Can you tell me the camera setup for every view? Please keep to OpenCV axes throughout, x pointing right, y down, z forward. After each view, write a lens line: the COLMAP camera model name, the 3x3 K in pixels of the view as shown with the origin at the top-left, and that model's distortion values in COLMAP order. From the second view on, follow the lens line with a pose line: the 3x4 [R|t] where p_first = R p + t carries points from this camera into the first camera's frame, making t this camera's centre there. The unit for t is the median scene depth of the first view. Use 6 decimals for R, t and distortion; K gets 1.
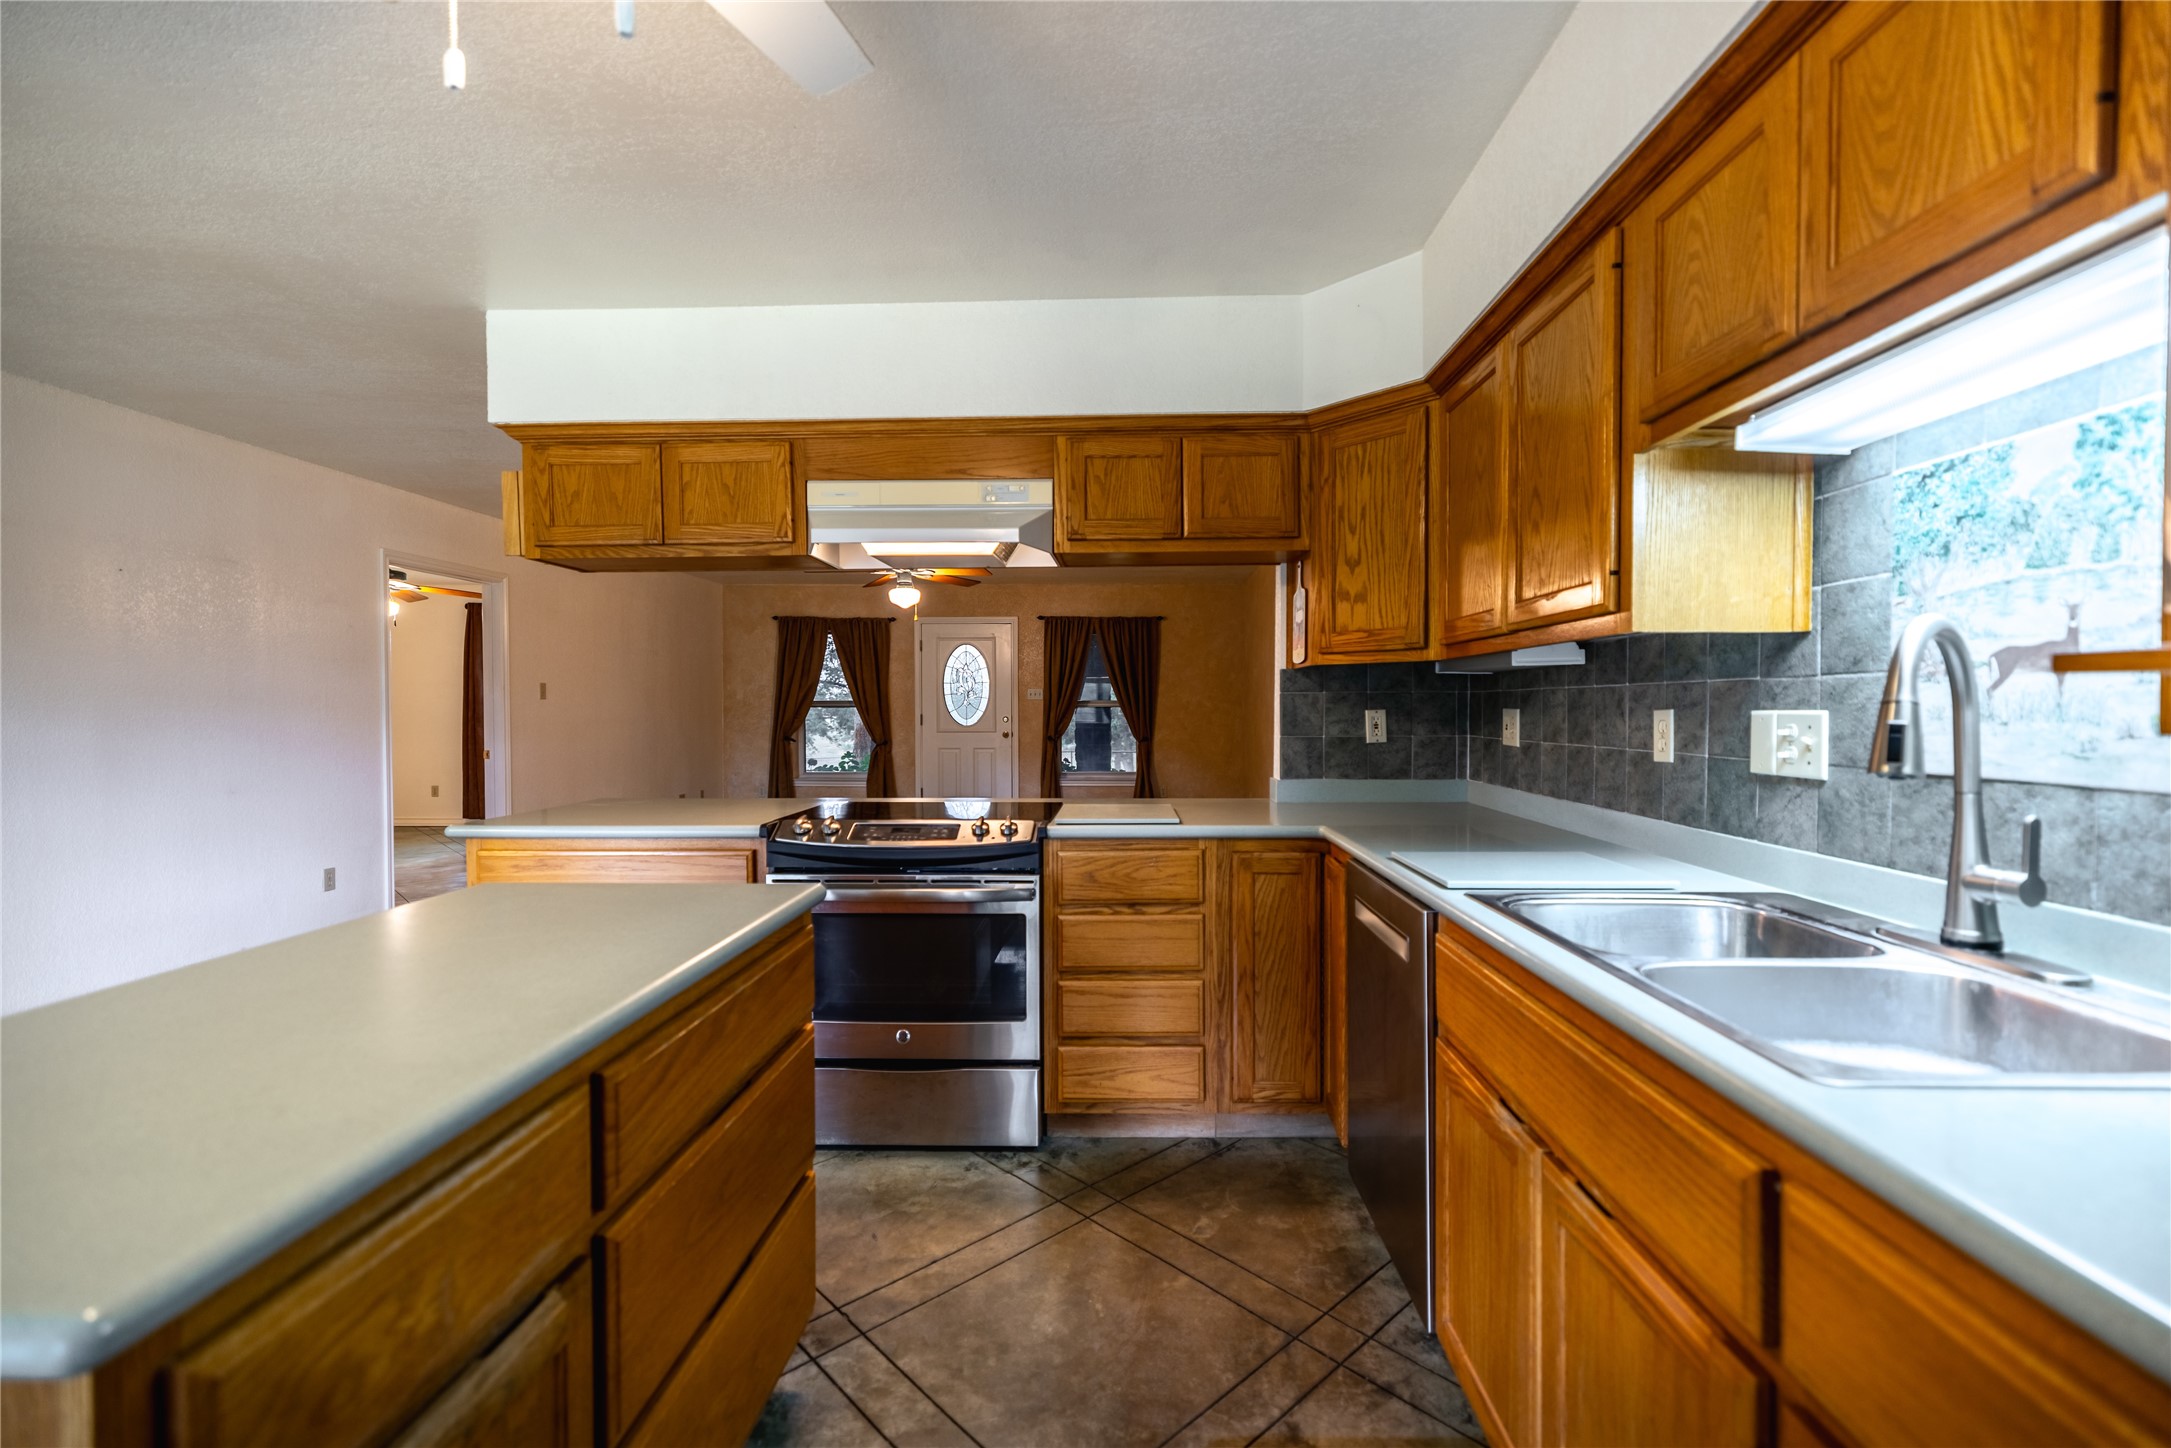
lens RADIAL K [[945.0, 0, 1096.7], [0, 945.0, 728.4], [0, 0, 1]] dist [0.002379, -0.000167]
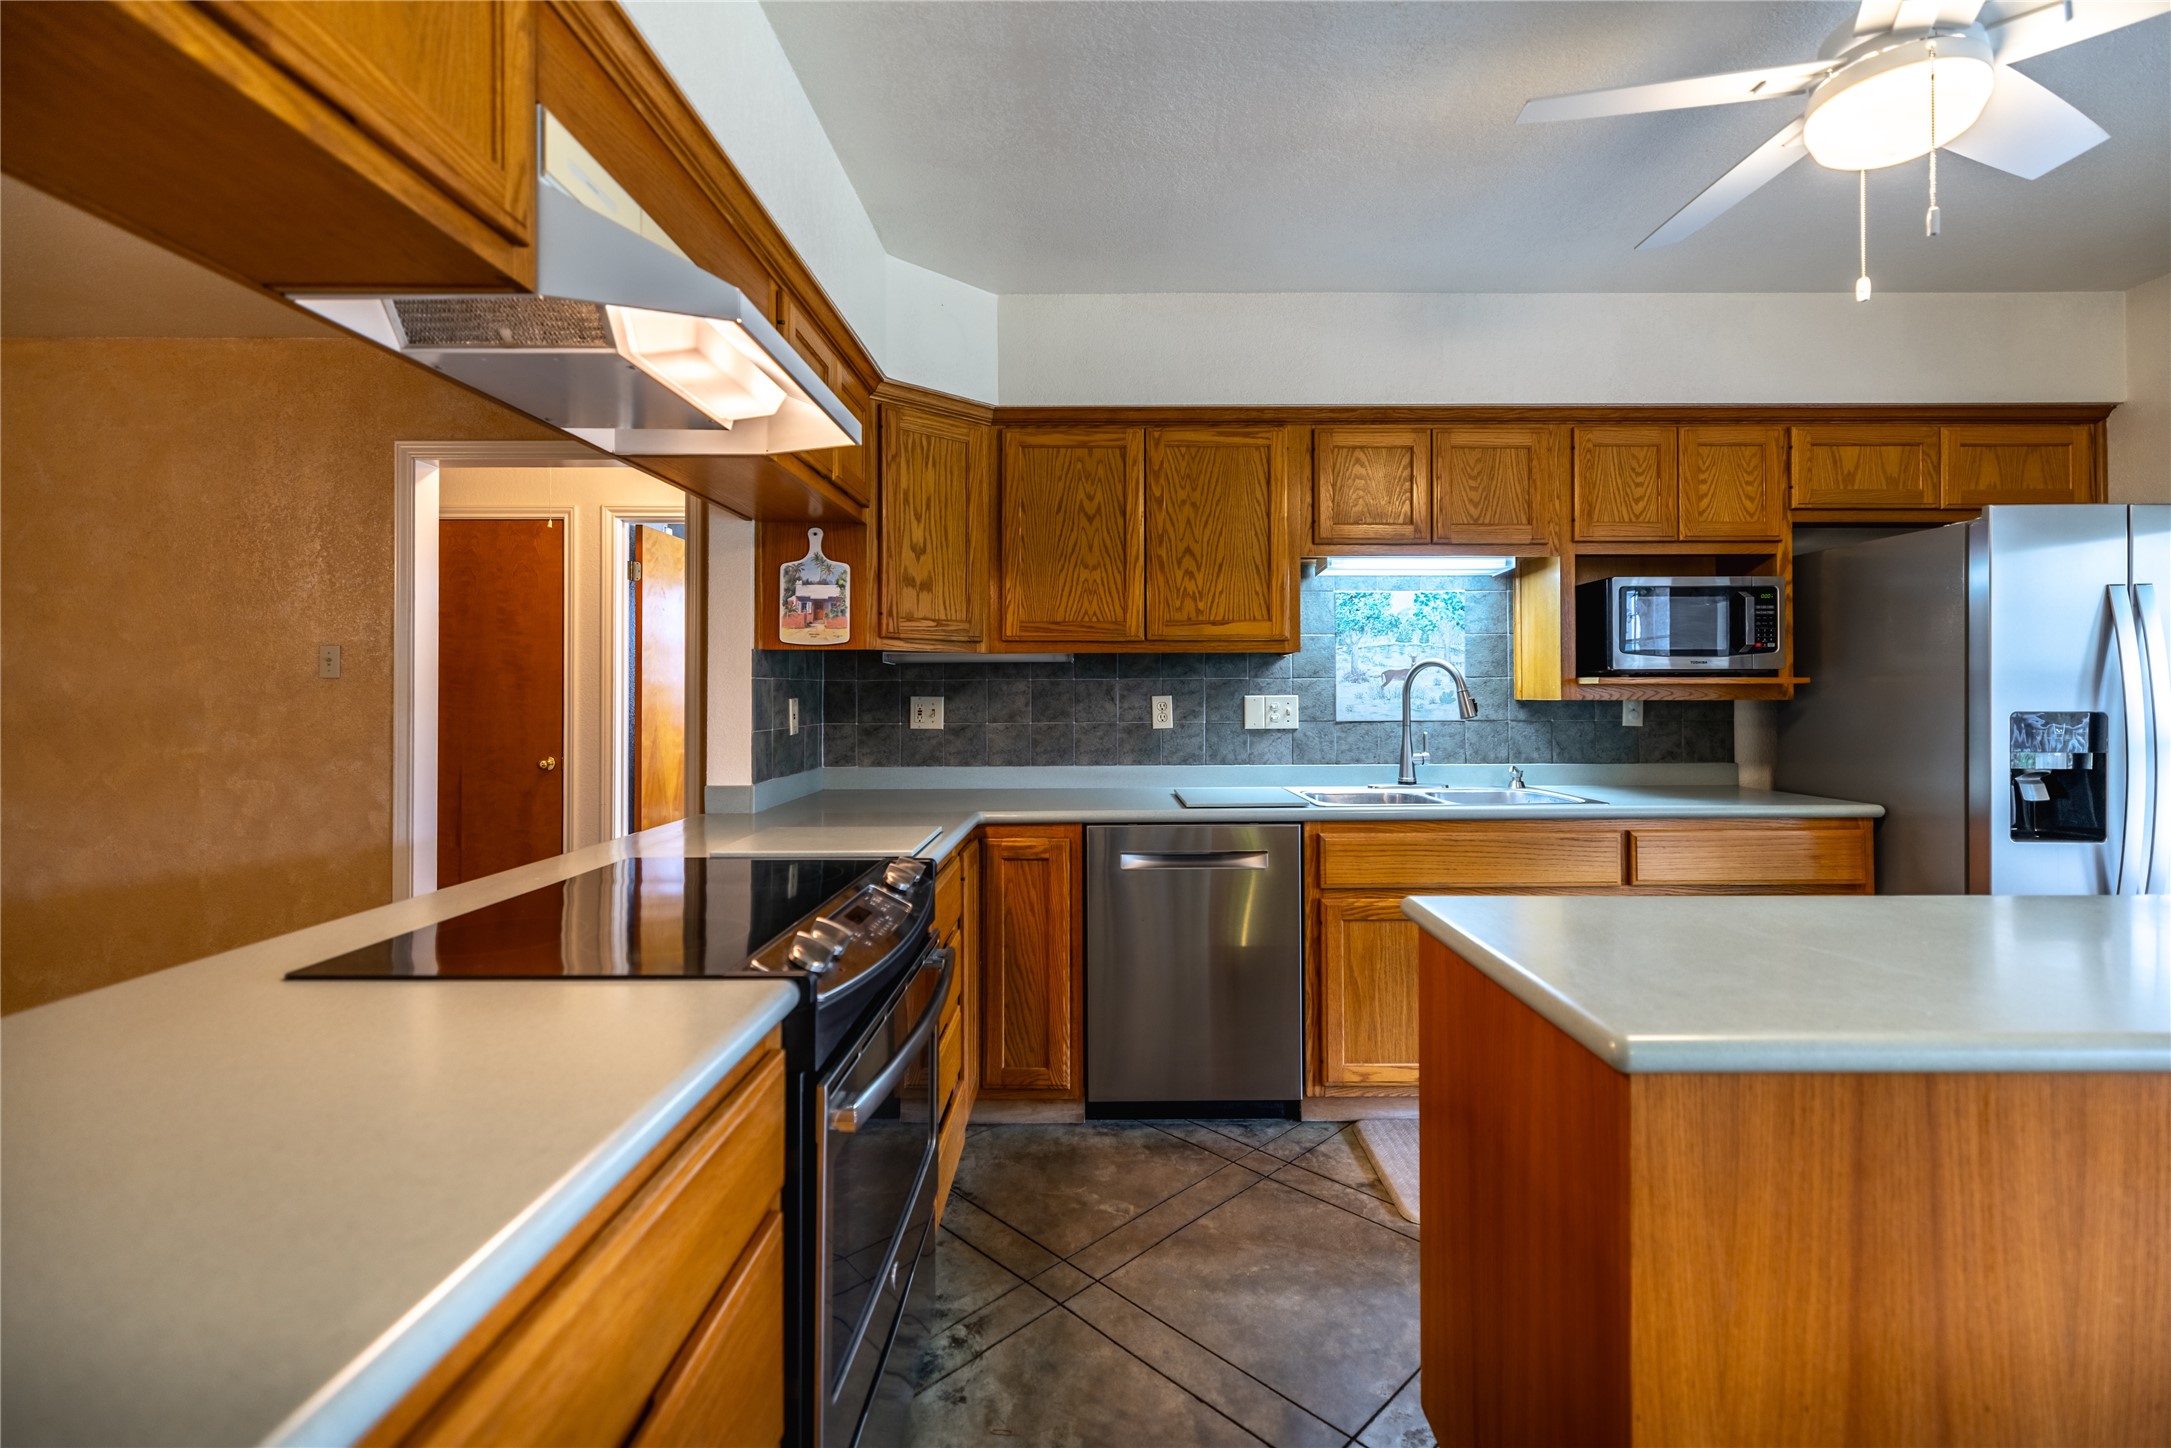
lens RADIAL K [[945.0, 0, 1128.6], [0, 945.0, 688.6], [0, 0, 1]] dist [0.002379, -0.000167]
pose [[-0.039500, 0.009435, 0.999175, -0.762893], [0.027230, 0.999594, -0.008363, -0.015393], [-0.998848, 0.026877, -0.039741, 0.856322]]
